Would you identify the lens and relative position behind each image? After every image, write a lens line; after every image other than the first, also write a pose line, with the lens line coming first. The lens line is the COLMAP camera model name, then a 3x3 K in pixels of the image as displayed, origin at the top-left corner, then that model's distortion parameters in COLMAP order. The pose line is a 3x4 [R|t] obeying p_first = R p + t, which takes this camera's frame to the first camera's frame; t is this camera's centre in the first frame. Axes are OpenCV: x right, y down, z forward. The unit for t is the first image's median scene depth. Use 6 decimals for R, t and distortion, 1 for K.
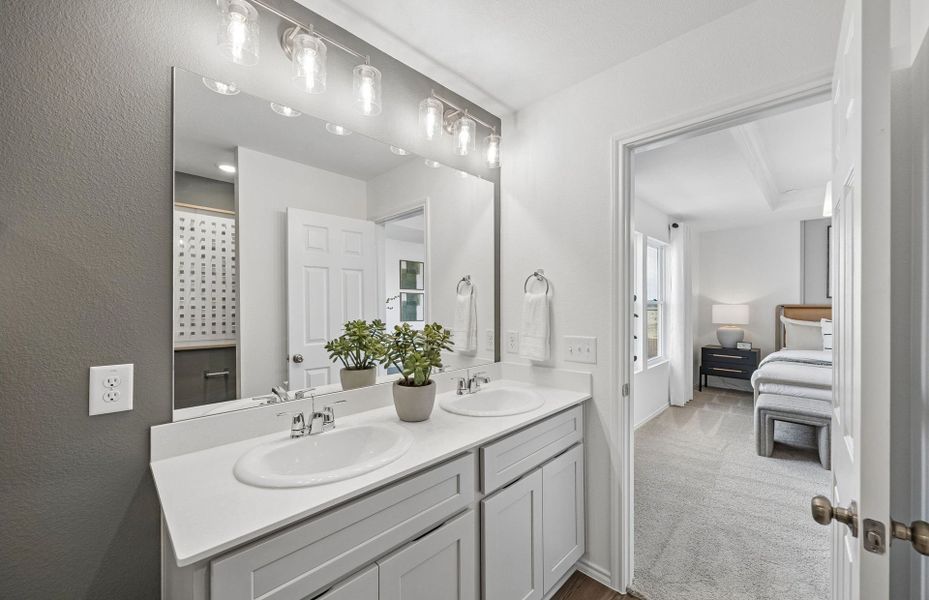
lens RADIAL K [[357.3, 0, 464.5], [0, 357.3, 300.0], [0, 0, 1]] dist [-0.000078, -0.000039]
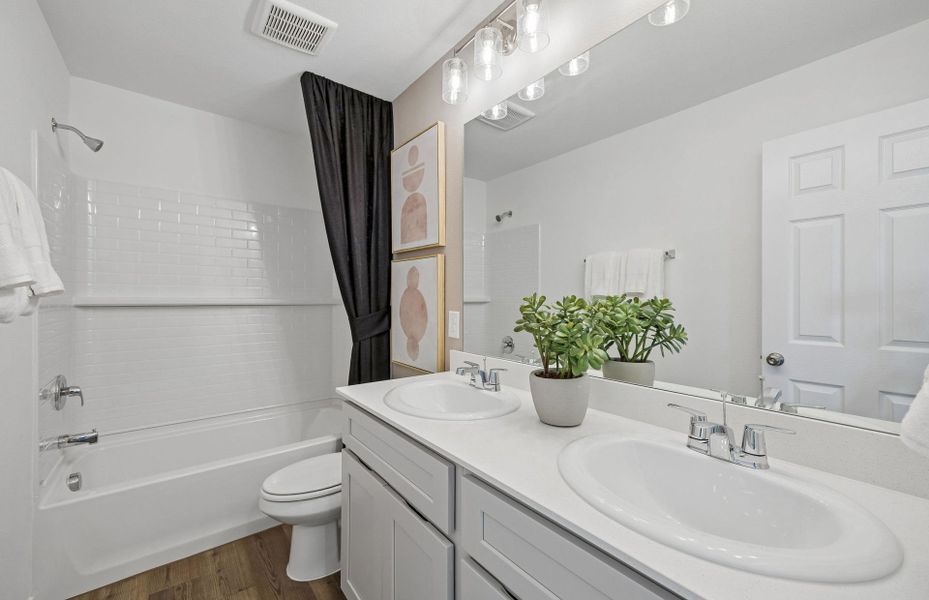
lens RADIAL K [[371.7, 0, 466.0], [0, 371.7, 298.1], [0, 0, 1]] dist [-0.000293, -0.000038]
pose [[-0.133403, 0.008000, -0.991030, 0.630125], [0.000693, 0.999968, 0.007979, 0.068616], [0.991062, 0.000378, -0.133404, 0.941753]]
